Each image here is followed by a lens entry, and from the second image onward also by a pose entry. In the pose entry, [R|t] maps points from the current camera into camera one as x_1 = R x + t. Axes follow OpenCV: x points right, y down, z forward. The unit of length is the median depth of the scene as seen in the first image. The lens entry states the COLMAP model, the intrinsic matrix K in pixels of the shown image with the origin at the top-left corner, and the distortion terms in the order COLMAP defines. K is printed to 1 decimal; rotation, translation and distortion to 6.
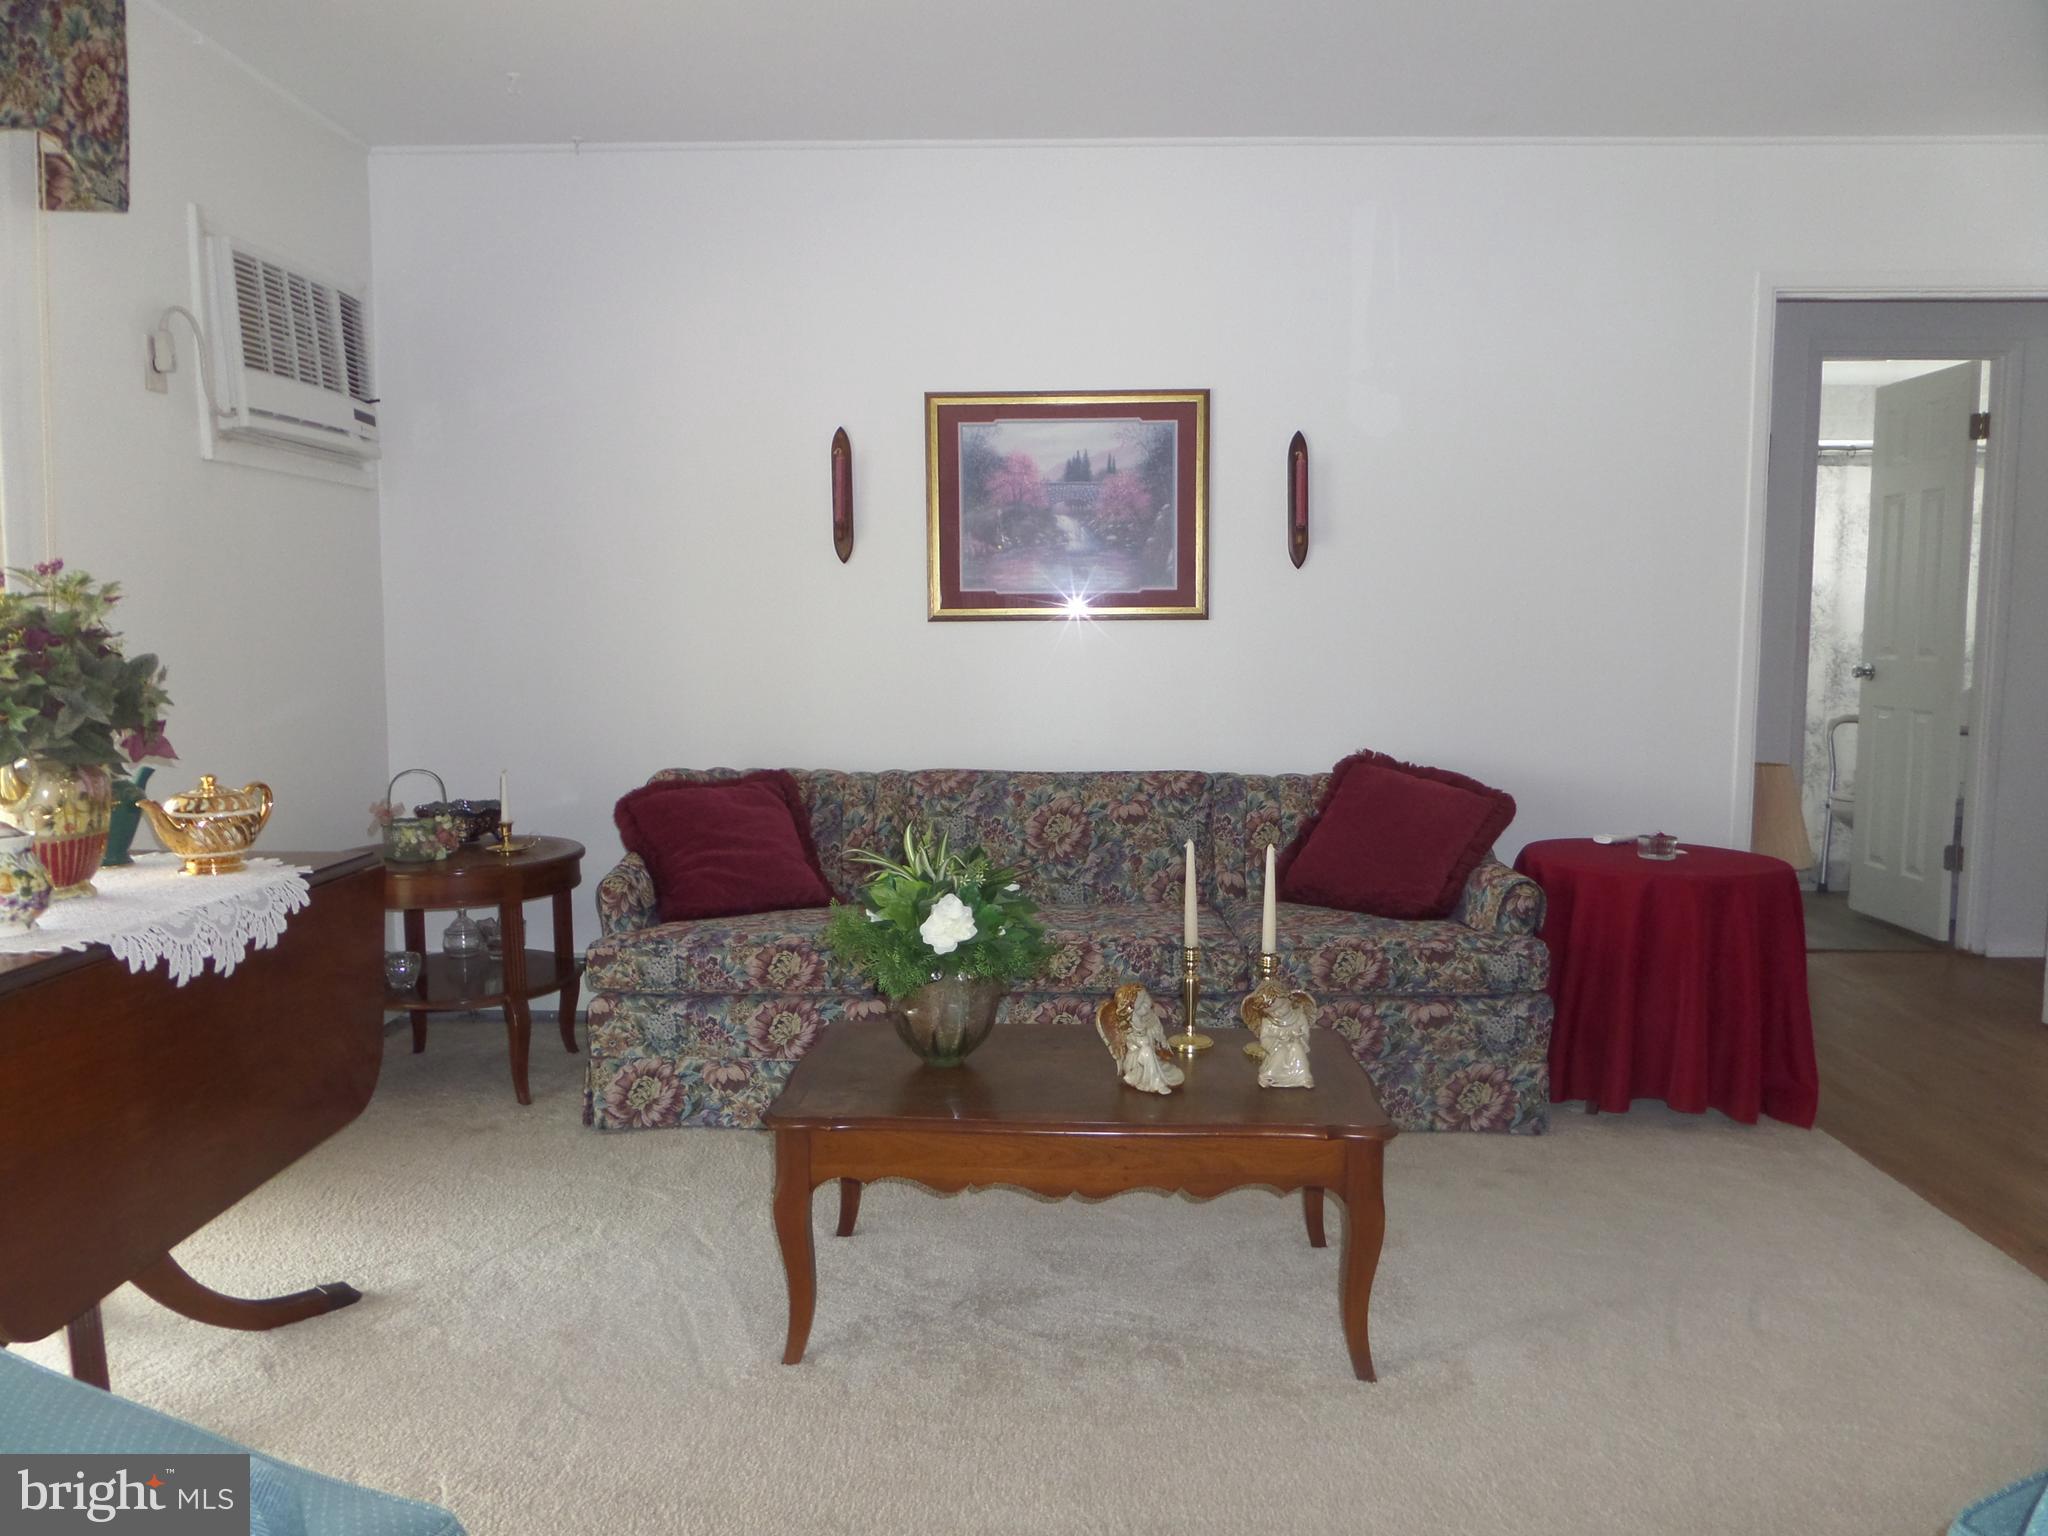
lens RADIAL K [[1473.7, 0, 1019.2], [0, 1473.7, 769.4], [0, 0, 1]] dist [-0.005886, -0.022067]
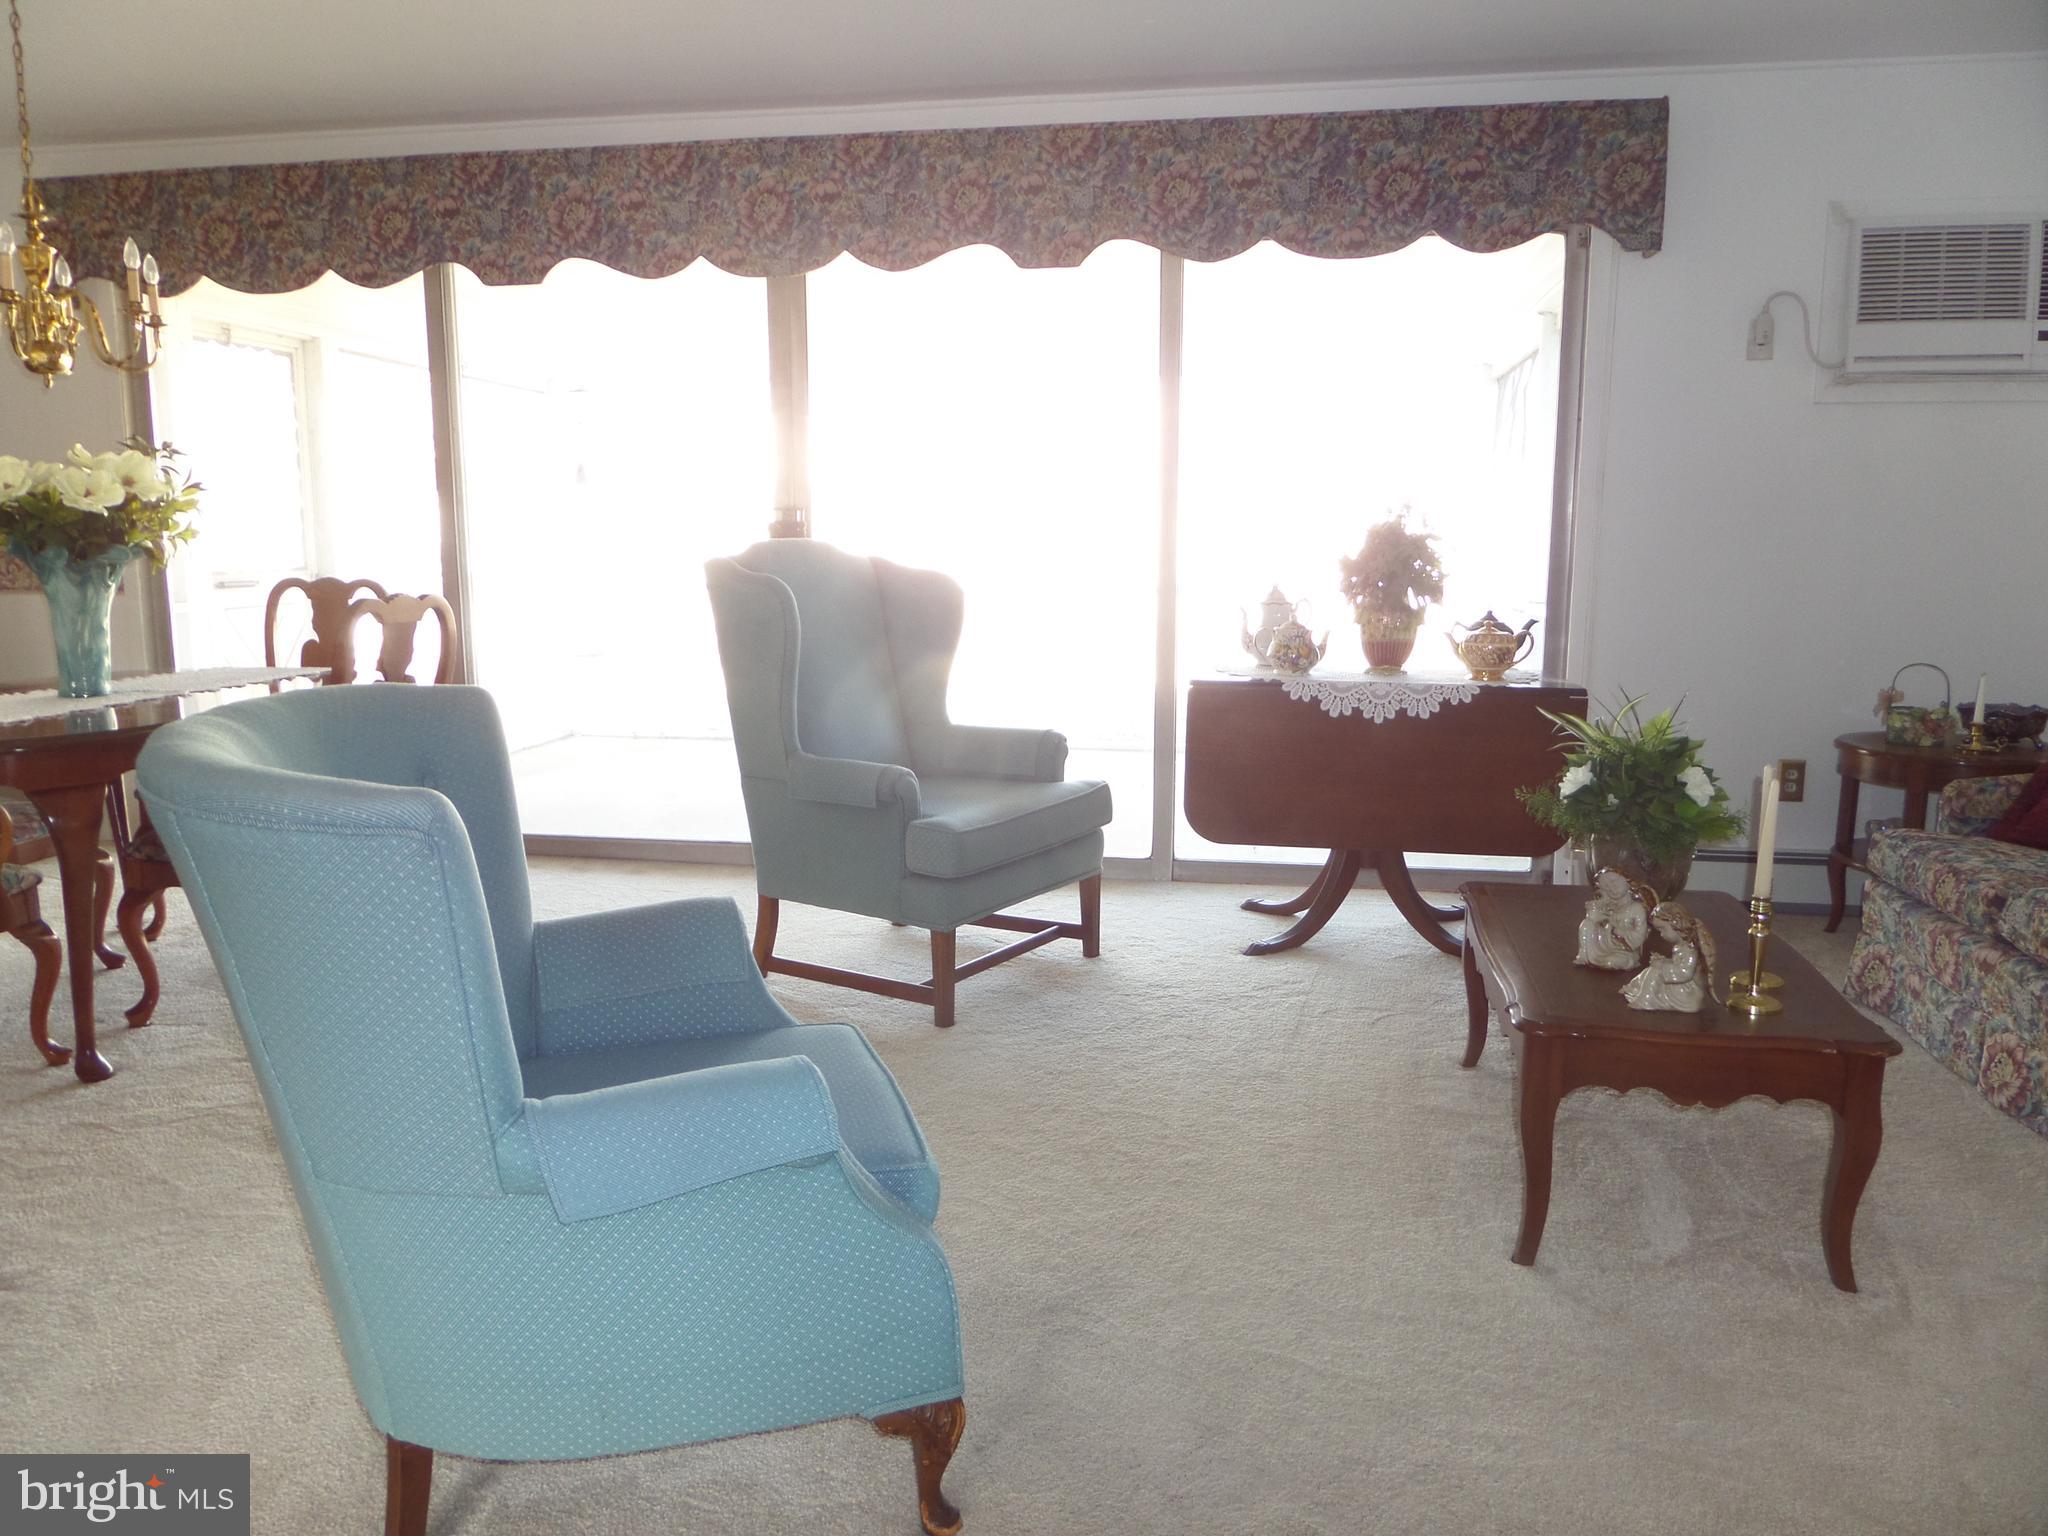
lens RADIAL K [[1473.7, 0, 1019.2], [0, 1473.7, 769.4], [0, 0, 1]] dist [-0.005886, -0.022067]
pose [[-0.132052, 0.160803, -0.978113, 0.711961], [-0.099580, 0.979610, 0.174493, -0.042521], [0.986228, 0.120442, -0.113347, 0.411965]]
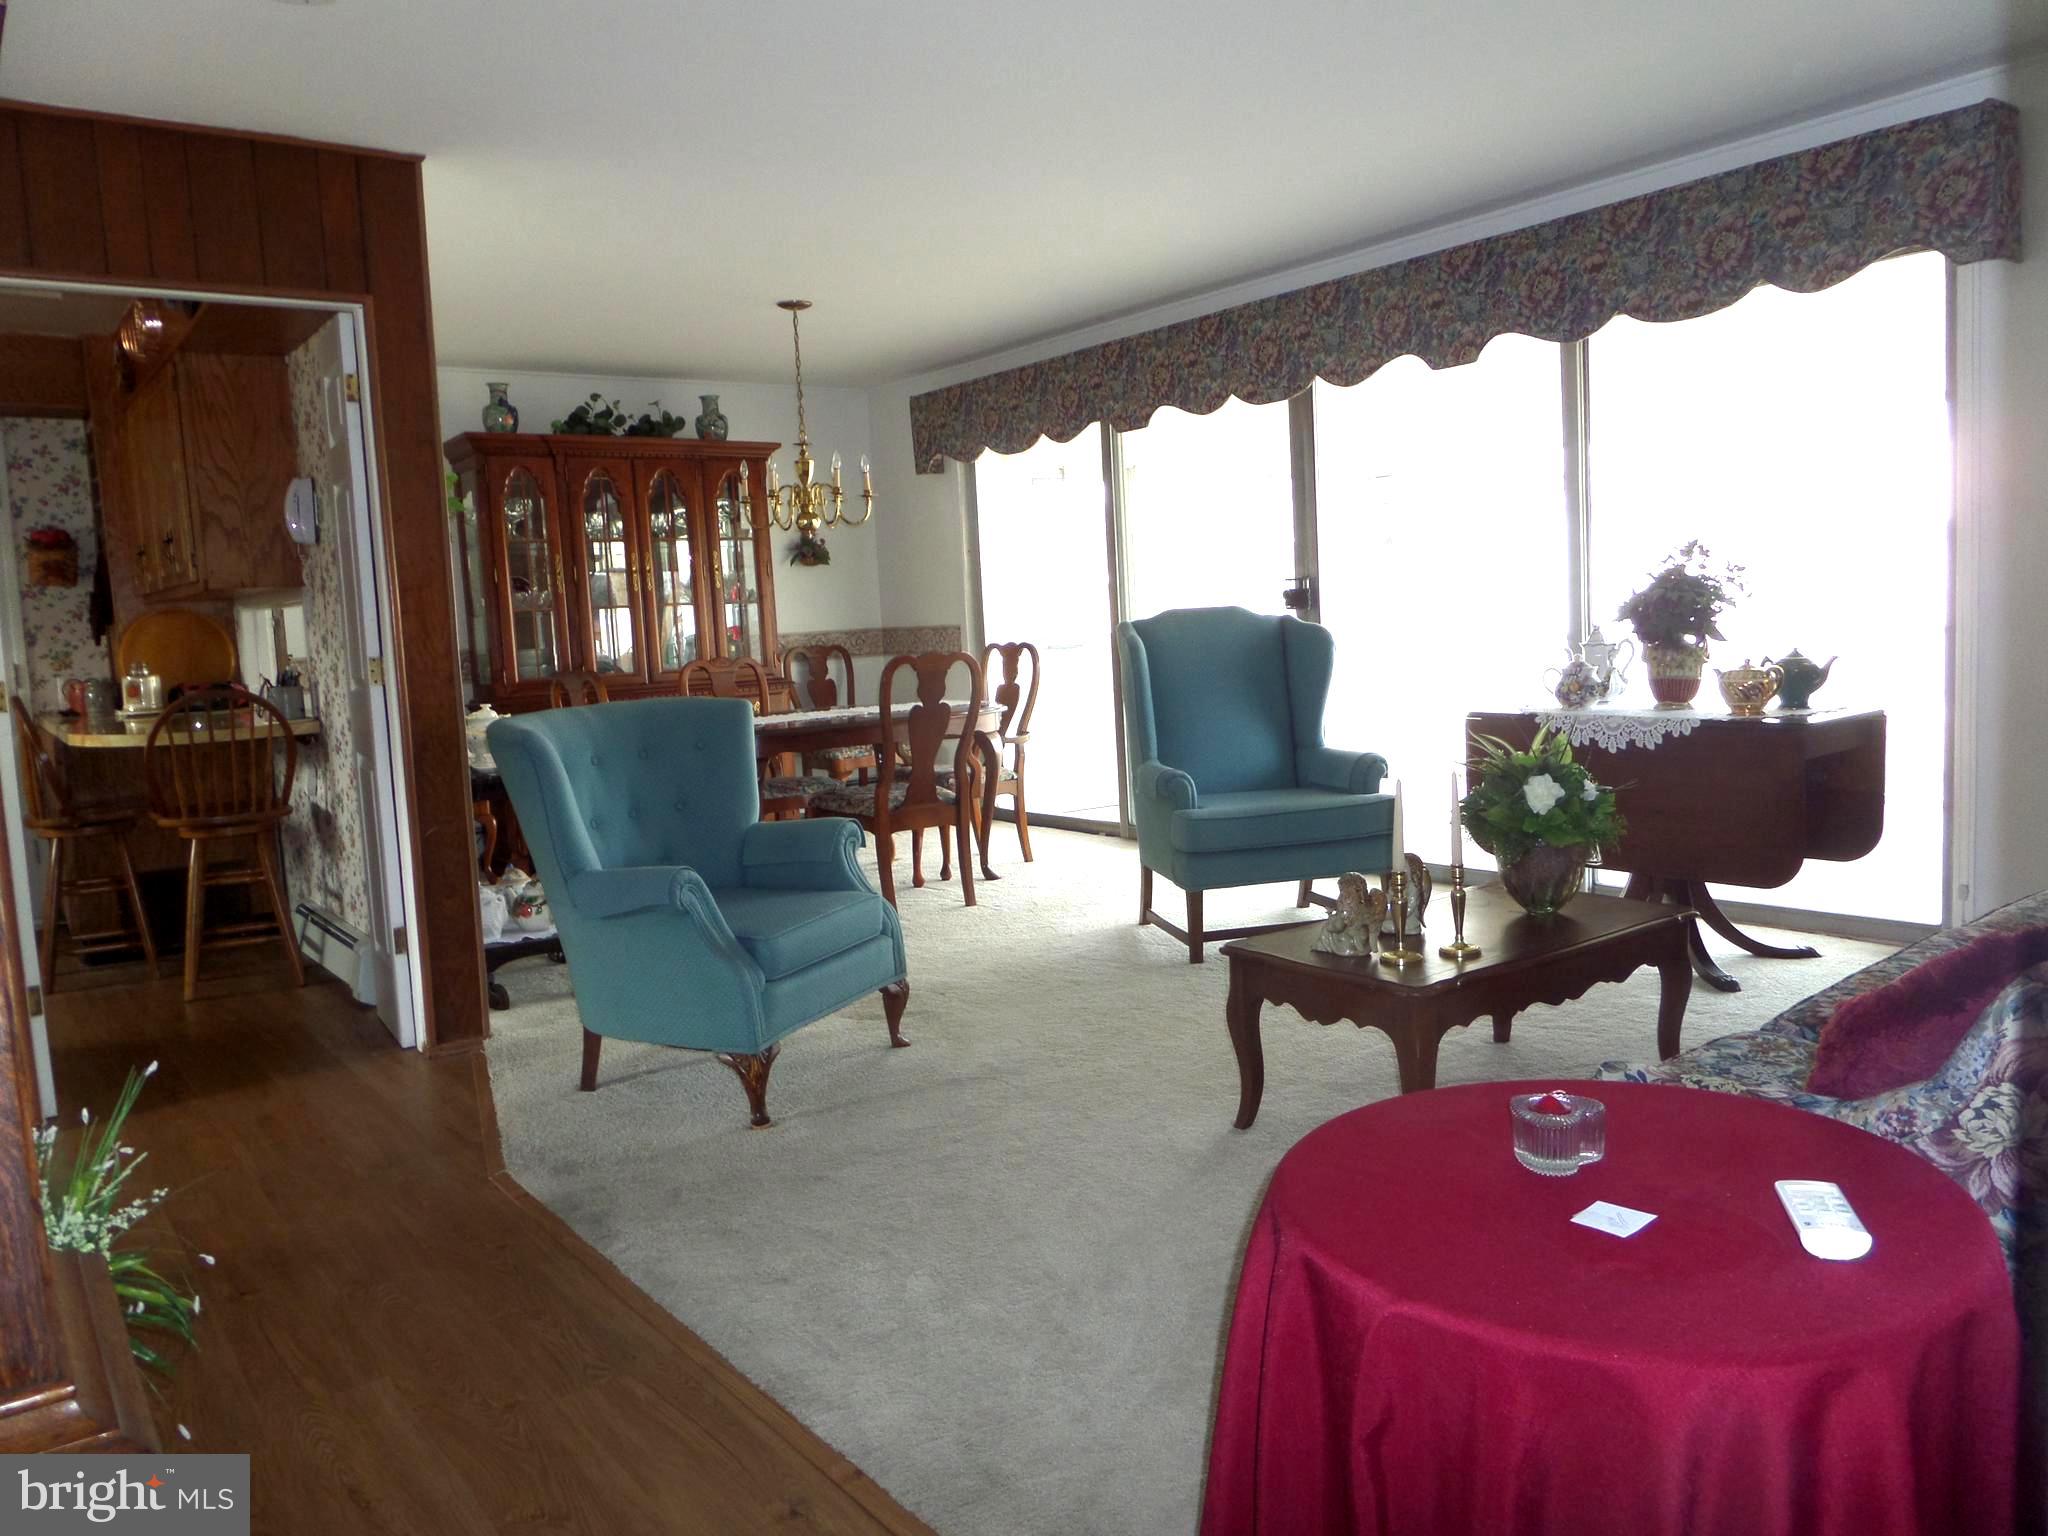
lens RADIAL K [[1516.9, 0, 1032.5], [0, 1516.9, 765.9], [0, 0, 1]] dist [0.000120, -0.011538]
pose [[-0.779437, 0.109429, -0.616849, 0.728877], [-0.005690, 0.983349, 0.181636, -0.114604], [0.626454, 0.145084, -0.765836, 1.118469]]
